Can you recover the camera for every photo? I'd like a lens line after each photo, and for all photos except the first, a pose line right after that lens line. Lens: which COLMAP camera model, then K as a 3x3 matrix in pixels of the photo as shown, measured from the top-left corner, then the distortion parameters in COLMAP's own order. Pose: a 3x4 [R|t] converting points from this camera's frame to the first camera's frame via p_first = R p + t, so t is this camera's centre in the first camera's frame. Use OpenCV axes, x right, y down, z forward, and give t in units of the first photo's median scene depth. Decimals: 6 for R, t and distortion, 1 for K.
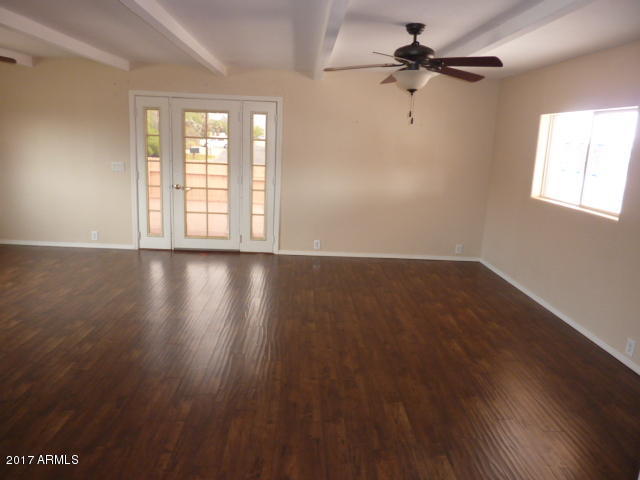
lens RADIAL K [[475.6, 0, 316.7], [0, 475.6, 243.4], [0, 0, 1]] dist [-0.013232, -0.022718]
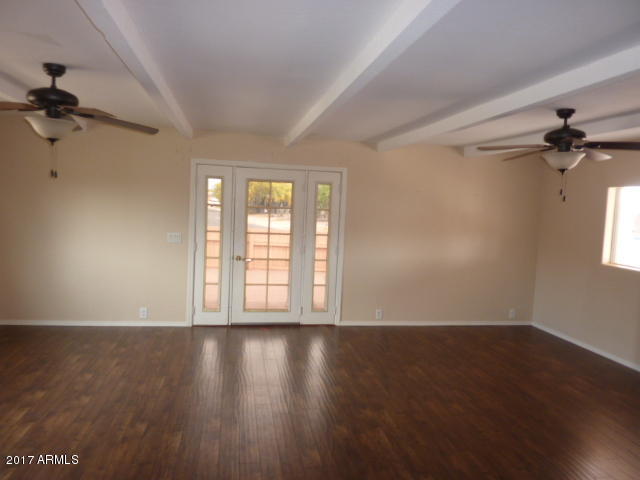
lens RADIAL K [[475.6, 0, 318.2], [0, 475.6, 242.6], [0, 0, 1]] dist [-0.013232, -0.022718]
pose [[0.989263, -0.013017, 0.145566, -0.270828], [0.030915, 0.992125, -0.121378, -0.029572], [-0.142840, 0.124575, 0.981875, 0.040637]]
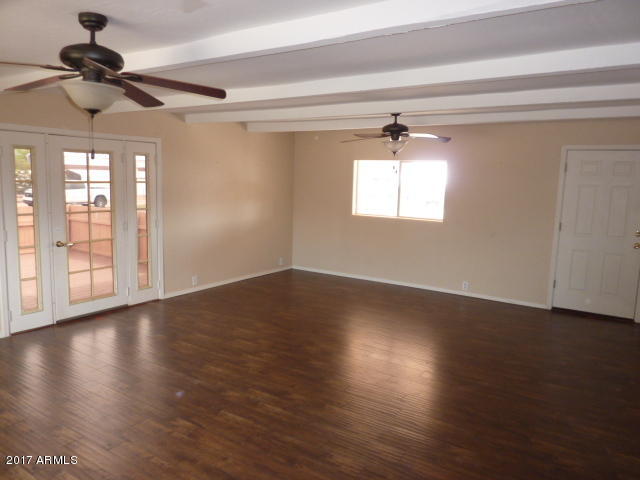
lens RADIAL K [[475.6, 0, 320.6], [0, 475.6, 243.8], [0, 0, 1]] dist [-0.013232, -0.022718]
pose [[0.568295, -0.140658, 0.810713, -0.684946], [0.172719, 0.983721, 0.049602, -0.081871], [-0.804493, 0.111837, 0.583338, 0.178663]]
